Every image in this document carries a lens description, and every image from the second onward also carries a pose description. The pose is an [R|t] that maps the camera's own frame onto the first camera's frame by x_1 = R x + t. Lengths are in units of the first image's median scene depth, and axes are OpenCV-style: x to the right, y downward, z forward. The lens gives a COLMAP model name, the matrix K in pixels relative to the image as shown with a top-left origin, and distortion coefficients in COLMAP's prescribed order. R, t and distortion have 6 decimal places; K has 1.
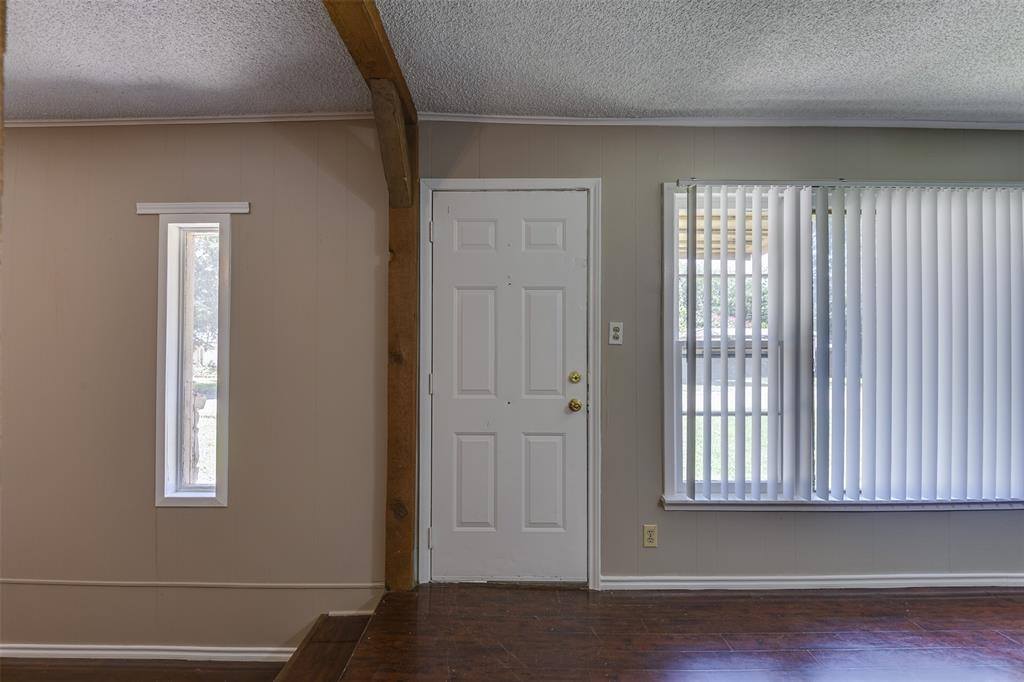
lens RADIAL K [[500.2, 0, 505.7], [0, 500.2, 339.9], [0, 0, 1]] dist [-0.010331, -0.002798]
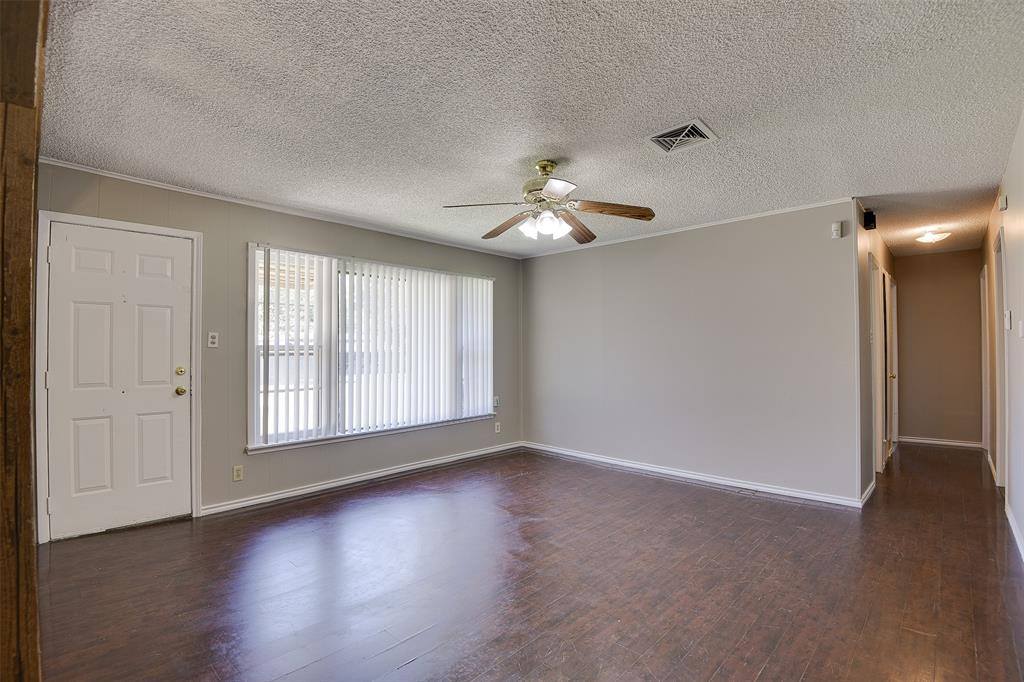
lens RADIAL K [[485.1, 0, 502.2], [0, 485.1, 344.4], [0, 0, 1]] dist [-0.020511, -0.006551]
pose [[0.687260, 0.004689, 0.726396, -0.223309], [-0.006300, 0.999980, -0.000494, -0.004980], [-0.726384, -0.004237, 0.687276, -0.590652]]
